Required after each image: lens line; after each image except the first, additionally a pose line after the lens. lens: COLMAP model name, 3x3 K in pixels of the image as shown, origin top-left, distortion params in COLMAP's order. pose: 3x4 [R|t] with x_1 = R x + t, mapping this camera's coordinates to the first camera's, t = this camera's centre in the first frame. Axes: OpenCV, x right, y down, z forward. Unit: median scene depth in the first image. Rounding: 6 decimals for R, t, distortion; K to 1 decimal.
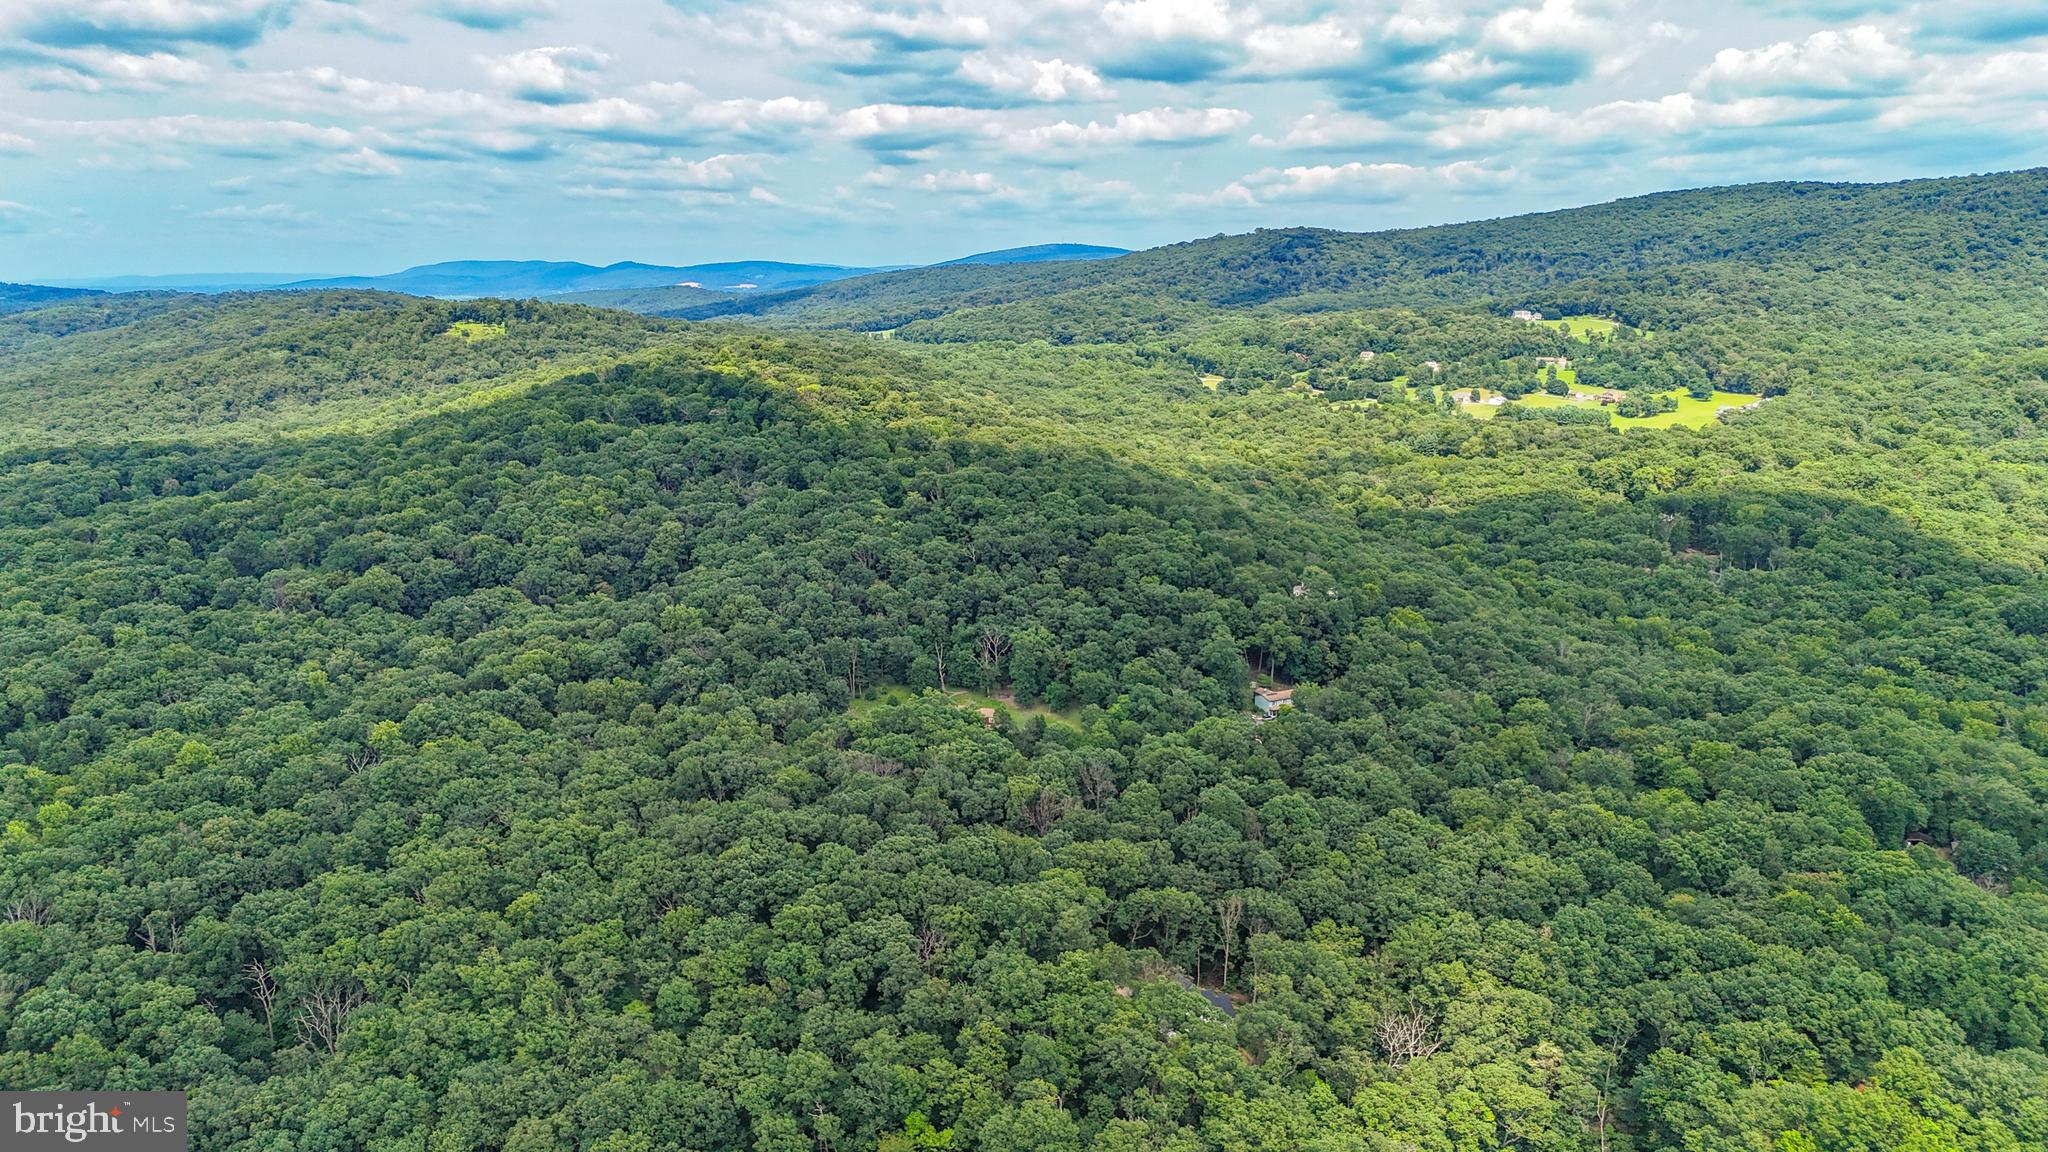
lens RADIAL K [[1508.4, 0, 1032.2], [0, 1508.4, 584.9], [0, 0, 1]] dist [0.073213, -0.064738]
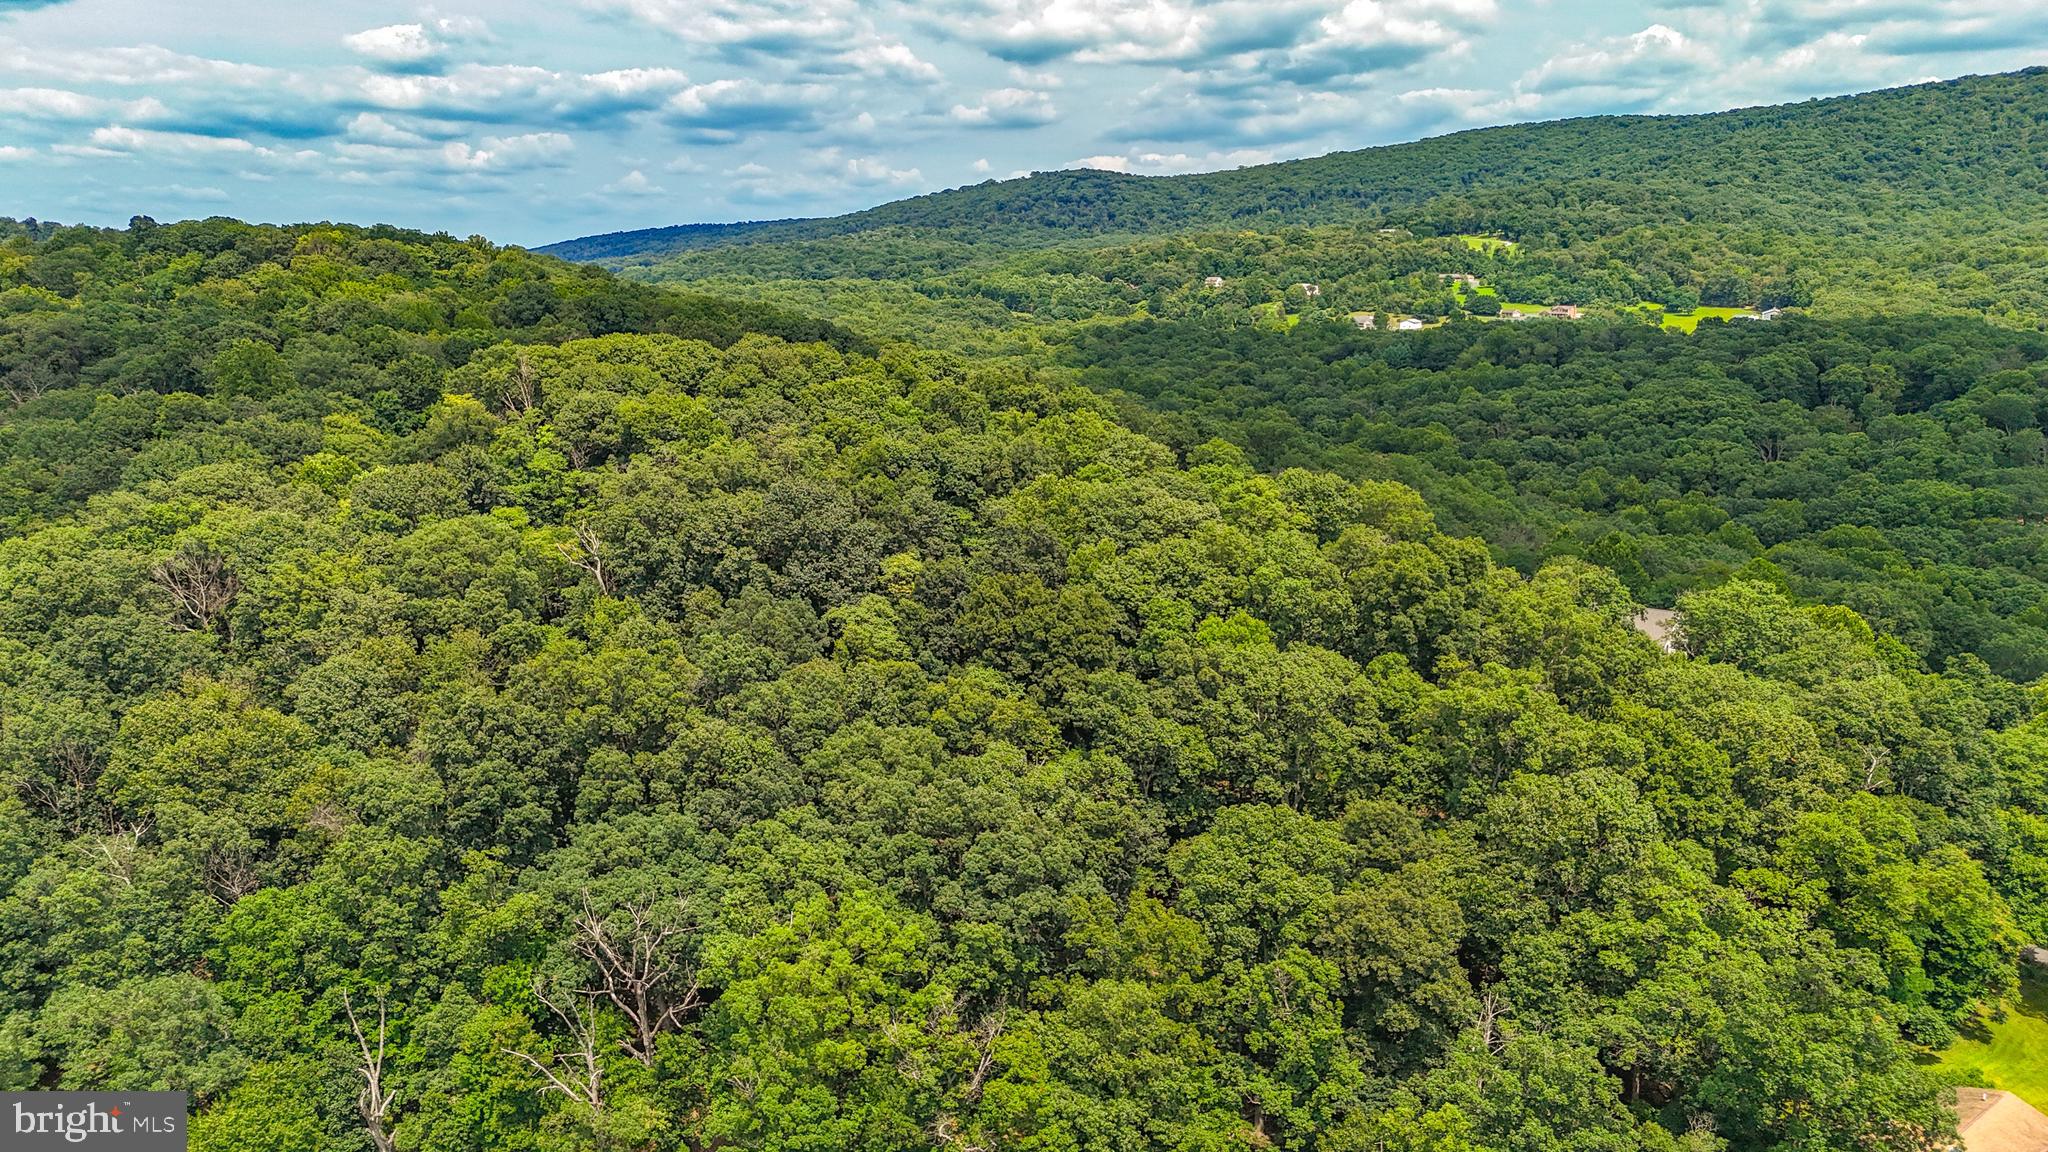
lens RADIAL K [[1508.4, 0, 1032.2], [0, 1508.4, 584.9], [0, 0, 1]] dist [0.073213, -0.064738]
pose [[0.986629, -0.039772, 0.158057, -0.000493], [0.039066, 0.999208, 0.007574, -0.005596], [-0.158233, -0.001298, 0.987401, 0.272594]]
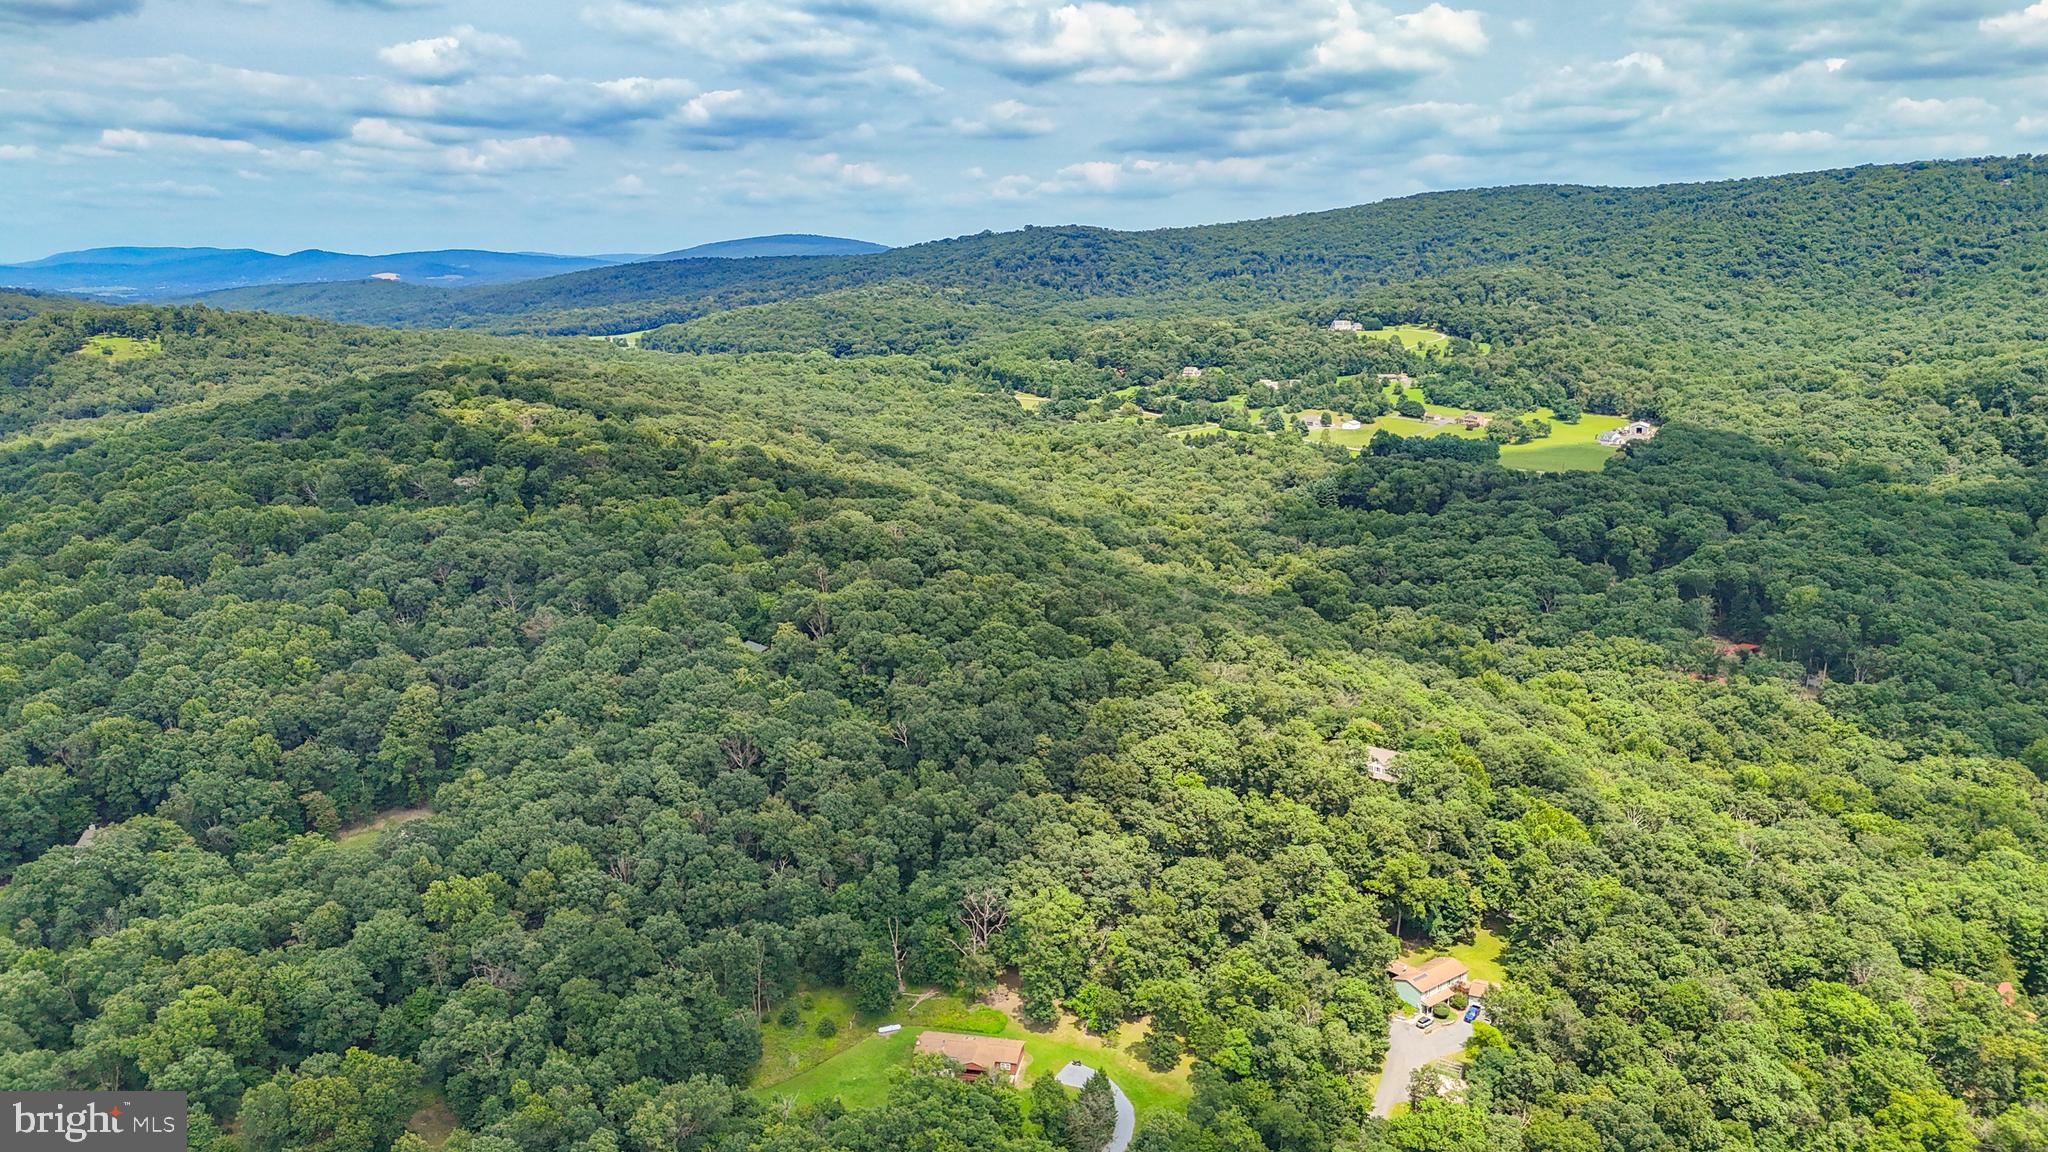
lens RADIAL K [[1508.4, 0, 1032.2], [0, 1508.4, 584.9], [0, 0, 1]] dist [0.073213, -0.064738]
pose [[0.984554, -0.033519, 0.171842, -0.038461], [0.032511, 0.999434, 0.008677, -0.036660], [-0.172035, -0.002956, 0.985086, 0.129356]]
